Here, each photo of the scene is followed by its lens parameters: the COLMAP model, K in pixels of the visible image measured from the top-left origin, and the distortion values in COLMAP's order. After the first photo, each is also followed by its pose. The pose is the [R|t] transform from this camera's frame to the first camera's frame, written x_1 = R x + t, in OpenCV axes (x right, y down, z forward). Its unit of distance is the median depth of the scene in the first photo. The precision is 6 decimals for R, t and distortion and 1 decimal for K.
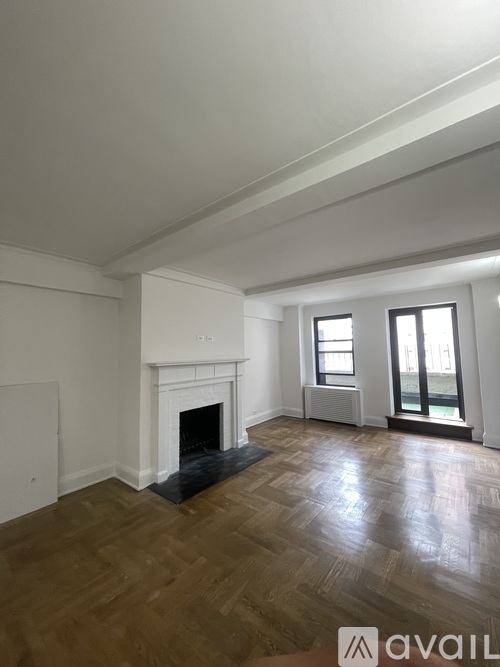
lens RADIAL K [[271.6, 0, 248.1], [0, 271.6, 332.2], [0, 0, 1]] dist [0.000697, -0.000261]
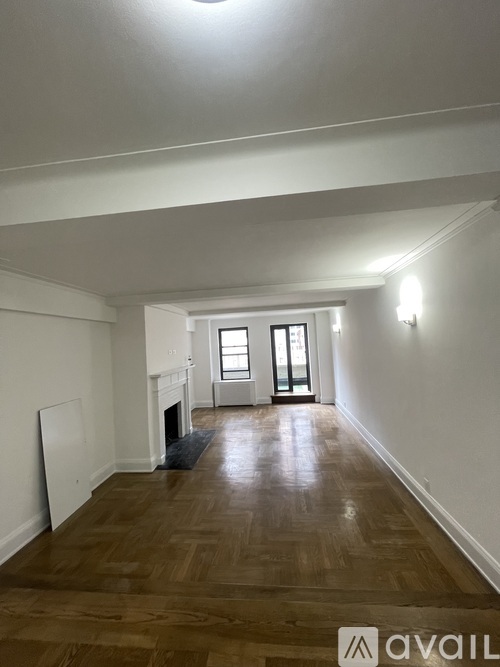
lens RADIAL K [[271.6, 0, 248.1], [0, 271.6, 332.2], [0, 0, 1]] dist [0.000697, -0.000261]
pose [[0.842094, -0.008042, 0.539271, -0.417371], [0.001764, 0.999925, 0.012157, -0.065770], [-0.539328, -0.009286, 0.842044, -0.210253]]
